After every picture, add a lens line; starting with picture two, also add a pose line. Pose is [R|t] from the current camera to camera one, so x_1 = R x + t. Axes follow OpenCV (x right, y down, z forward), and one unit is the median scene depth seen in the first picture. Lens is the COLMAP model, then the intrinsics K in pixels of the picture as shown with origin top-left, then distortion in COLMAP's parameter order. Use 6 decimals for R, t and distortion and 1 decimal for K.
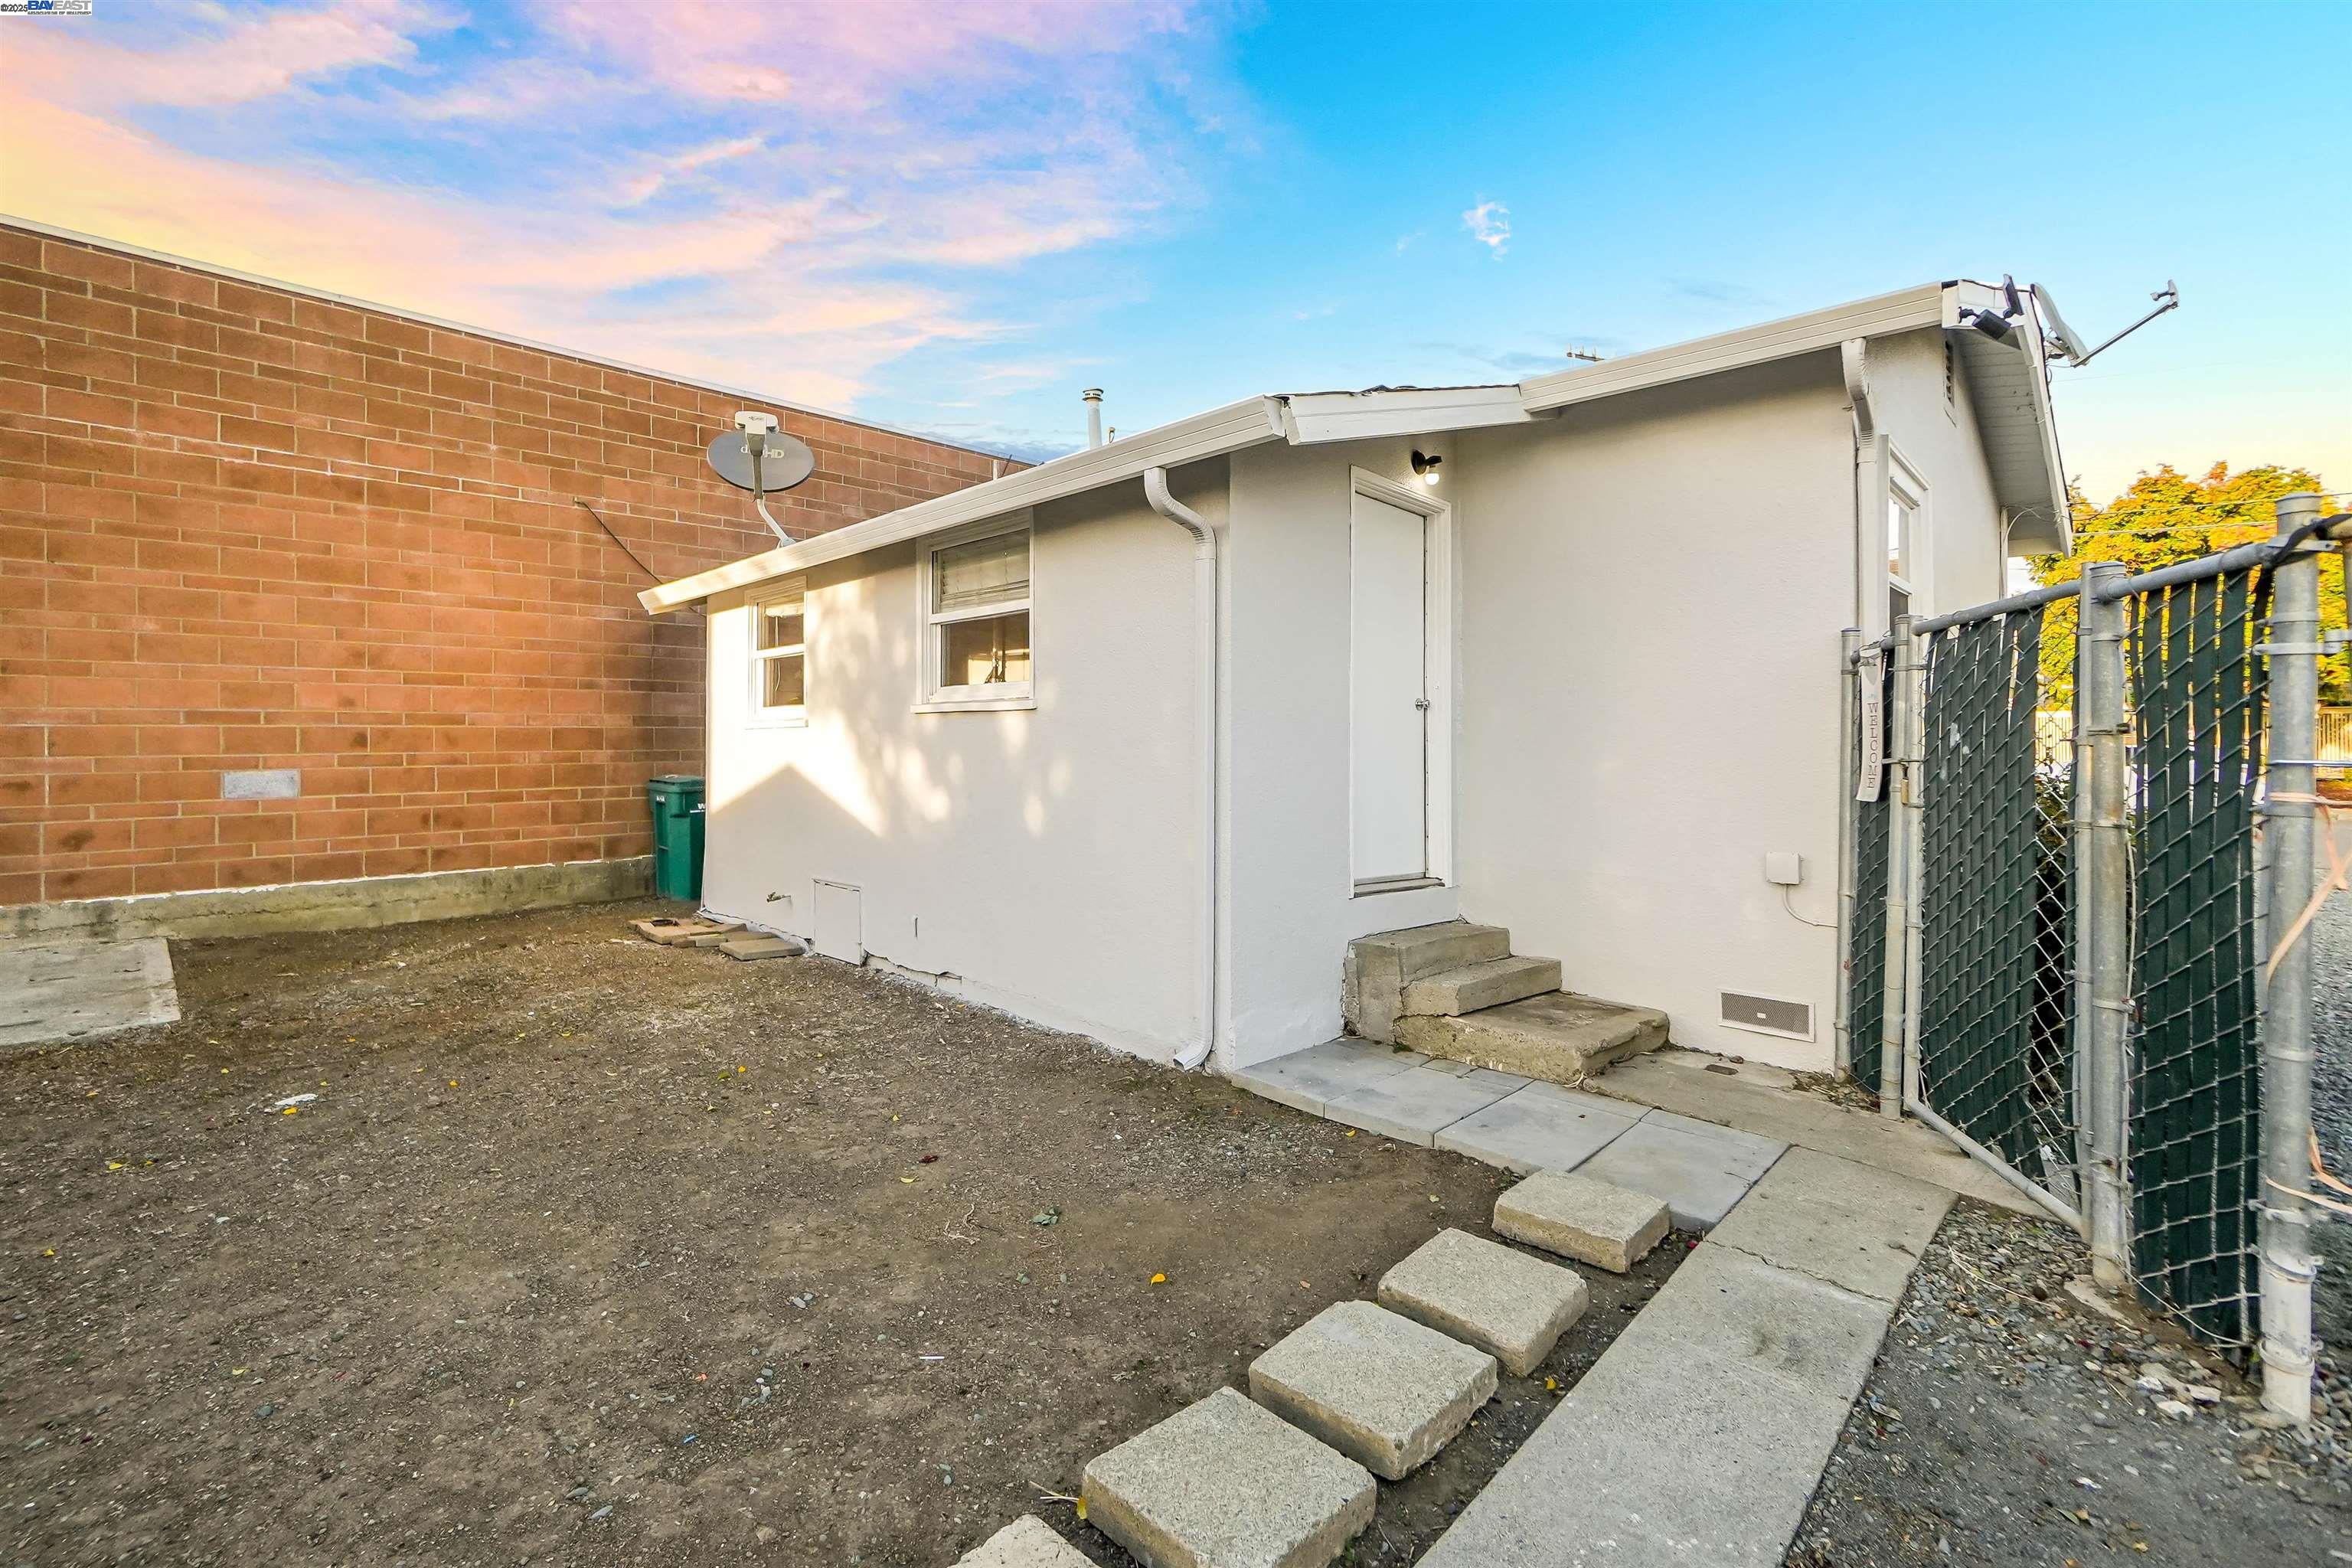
lens RADIAL K [[1027.0, 0, 1152.6], [0, 1027.0, 736.9], [0, 0, 1]] dist [-0.002049, 0.000177]
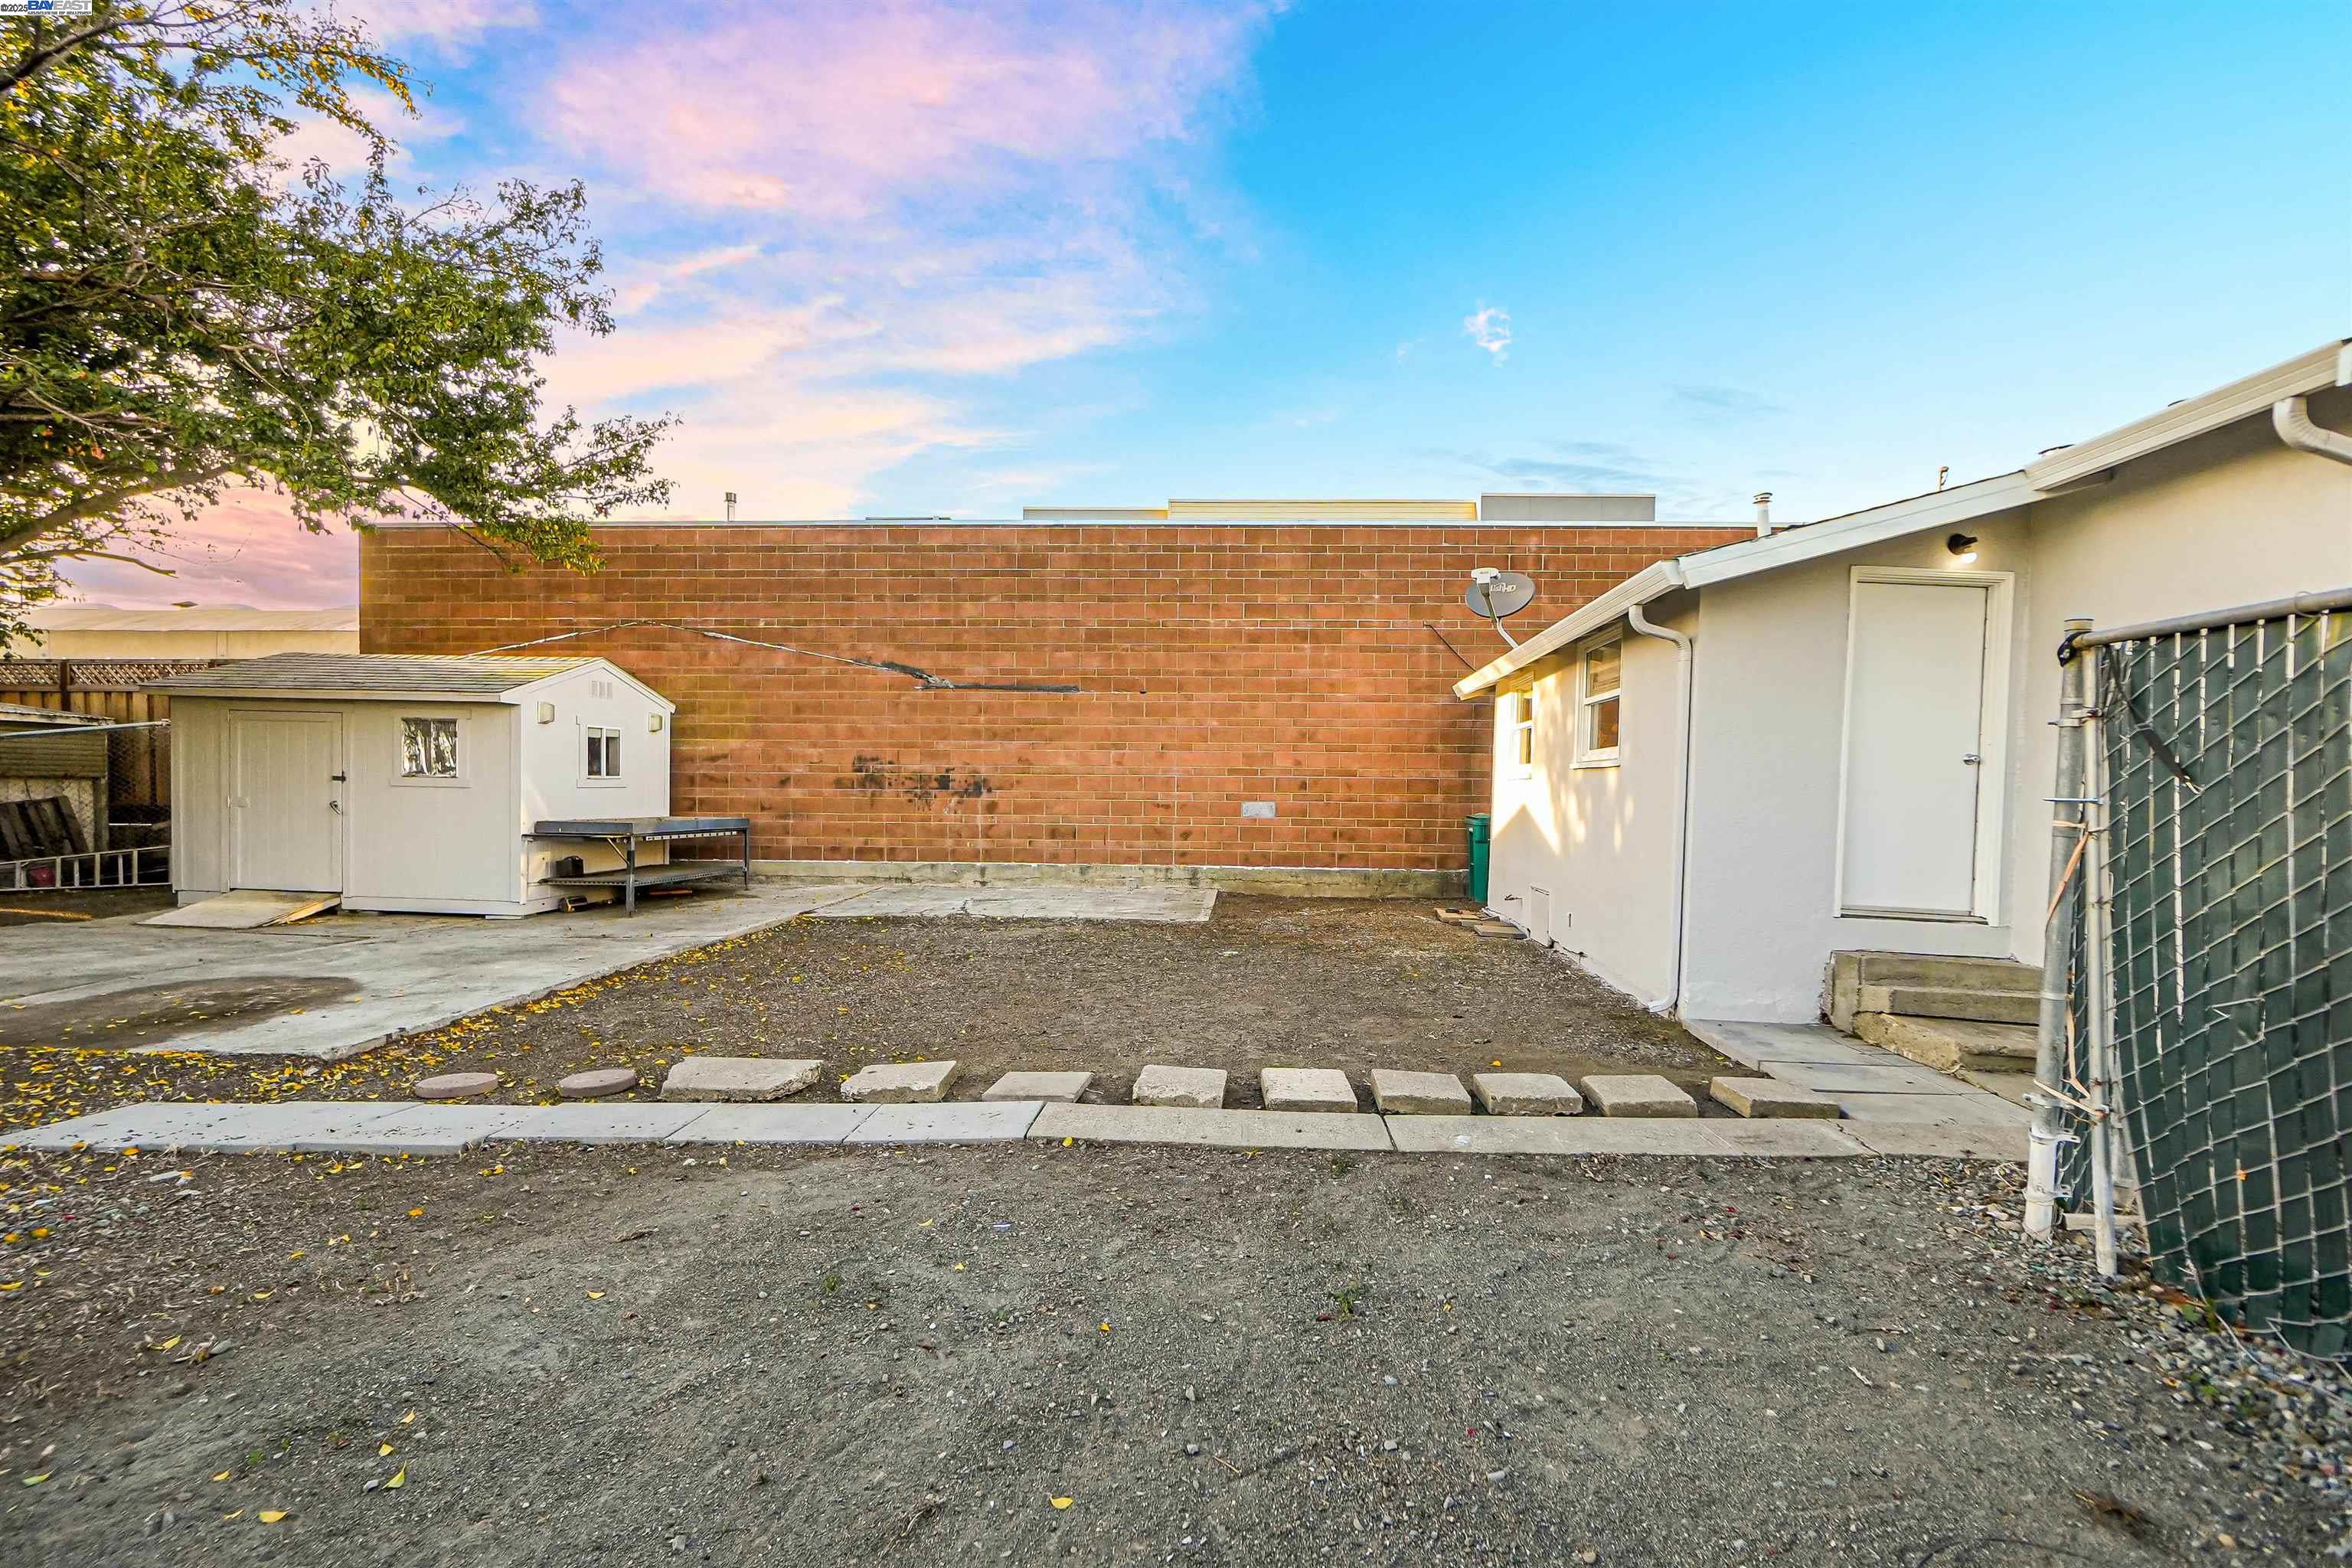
lens RADIAL K [[1041.0, 0, 1233.9], [0, 1041.0, 812.2], [0, 0, 1]] dist [-0.012387, 0.003756]
pose [[0.685898, 0.027551, -0.727176, 0.415527], [-0.013838, 0.999596, 0.024820, 0.006637], [0.727566, -0.006961, 0.686002, -0.268291]]
